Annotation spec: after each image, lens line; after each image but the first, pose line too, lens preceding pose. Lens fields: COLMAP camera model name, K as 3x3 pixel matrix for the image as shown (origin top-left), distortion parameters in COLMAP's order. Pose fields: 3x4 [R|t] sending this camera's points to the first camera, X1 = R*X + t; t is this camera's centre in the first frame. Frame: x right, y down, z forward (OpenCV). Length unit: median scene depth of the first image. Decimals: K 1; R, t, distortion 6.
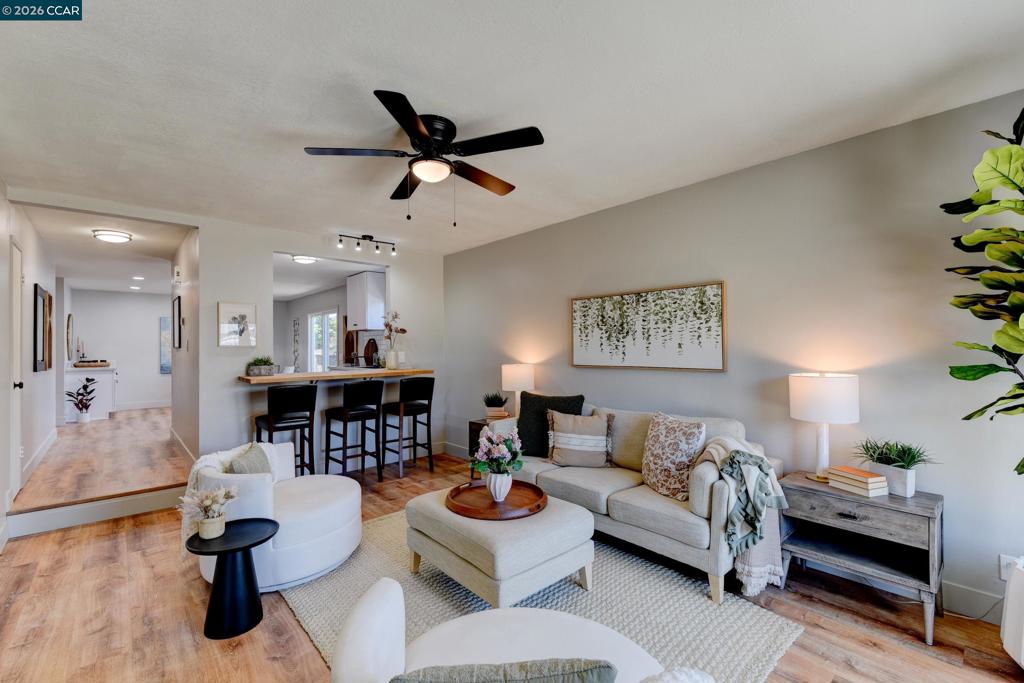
lens RADIAL K [[444.3, 0, 512.9], [0, 444.3, 341.5], [0, 0, 1]] dist [0.002699, -0.000887]
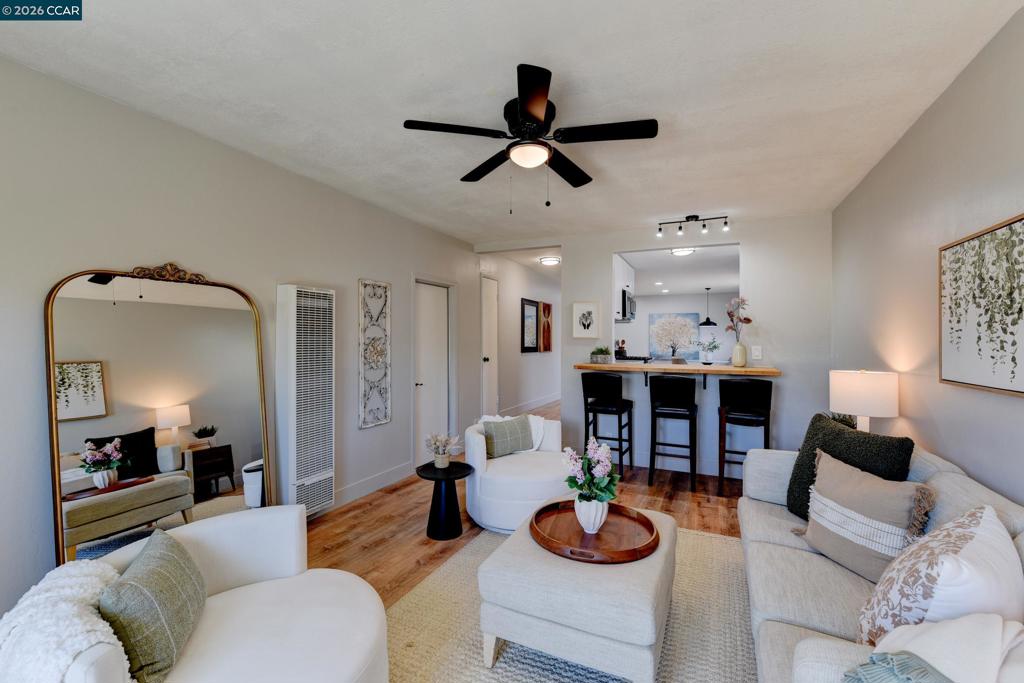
lens RADIAL K [[444.3, 0, 508.6], [0, 444.3, 338.4], [0, 0, 1]] dist [0.002699, -0.000887]
pose [[0.390295, 0.008132, -0.920654, 0.434386], [0.000527, 0.999959, 0.009056, 0.001629], [0.920690, -0.004020, 0.390275, 0.369971]]
